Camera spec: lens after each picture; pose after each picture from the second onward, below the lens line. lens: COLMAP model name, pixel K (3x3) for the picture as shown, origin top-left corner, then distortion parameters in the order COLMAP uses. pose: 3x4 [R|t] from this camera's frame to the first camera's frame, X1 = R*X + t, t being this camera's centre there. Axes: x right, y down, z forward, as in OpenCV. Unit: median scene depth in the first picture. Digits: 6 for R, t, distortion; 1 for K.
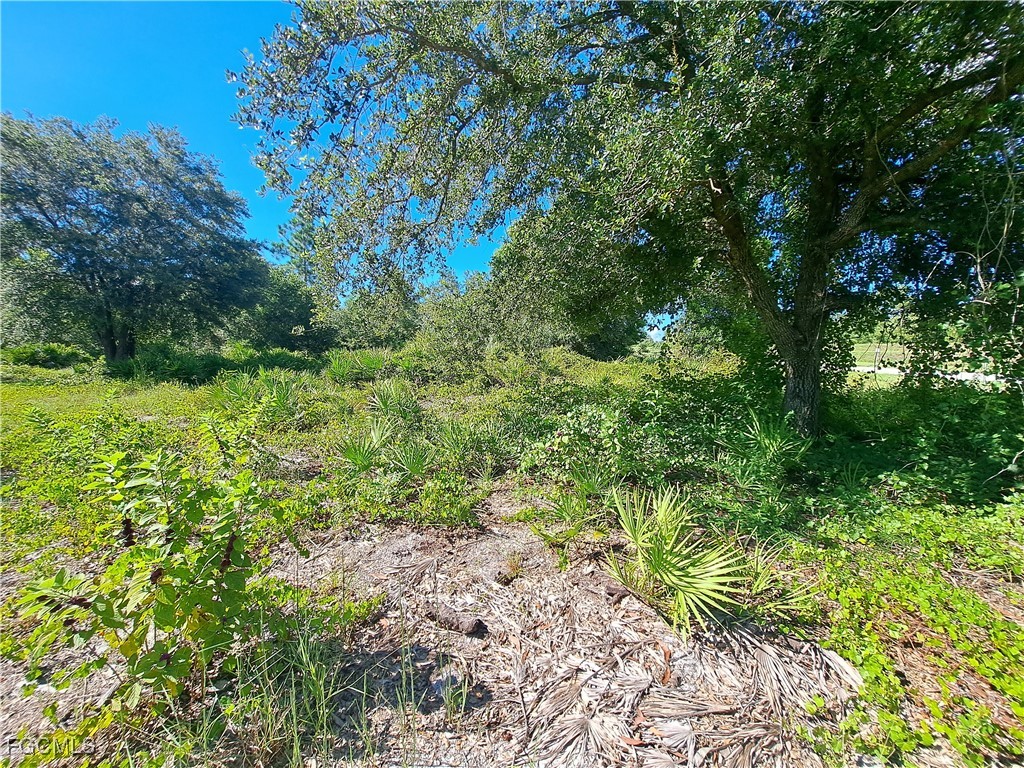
lens RADIAL K [[411.4, 0, 505.3], [0, 411.4, 386.0], [0, 0, 1]] dist [-0.014464, 0.000645]
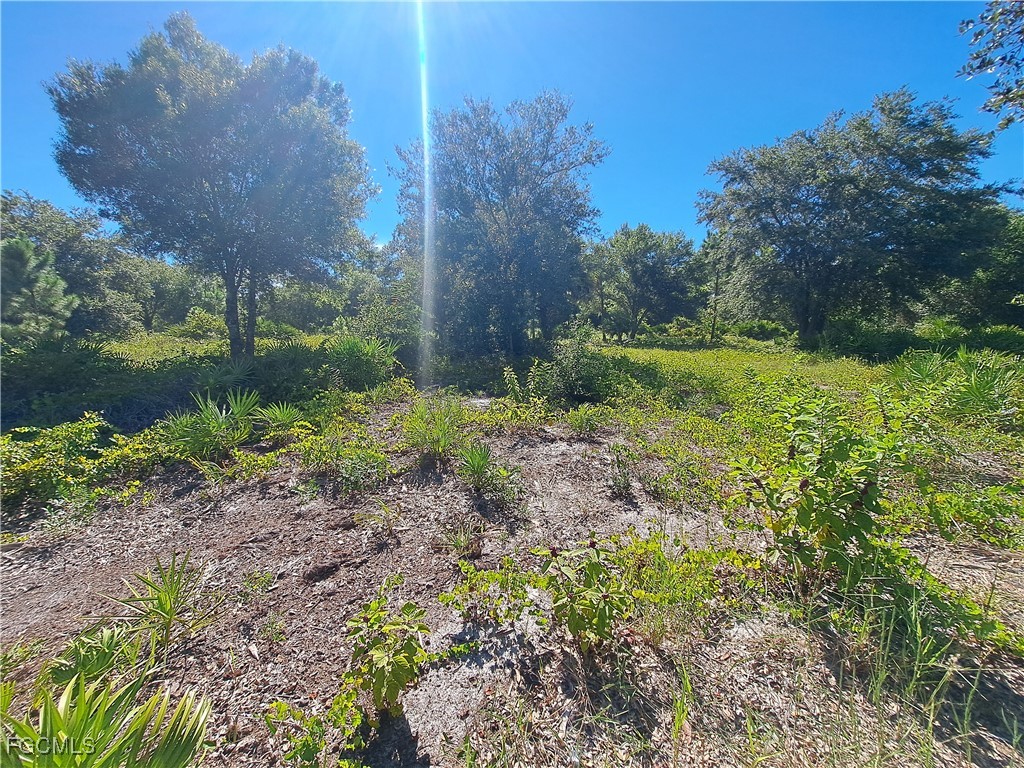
lens RADIAL K [[411.4, 0, 512.7], [0, 411.4, 383.3], [0, 0, 1]] dist [-0.014464, 0.000645]
pose [[0.185774, 0.139957, -0.972574, 0.095053], [-0.092004, 0.987933, 0.124593, 0.019205], [0.978276, 0.066335, 0.196409, -0.096769]]
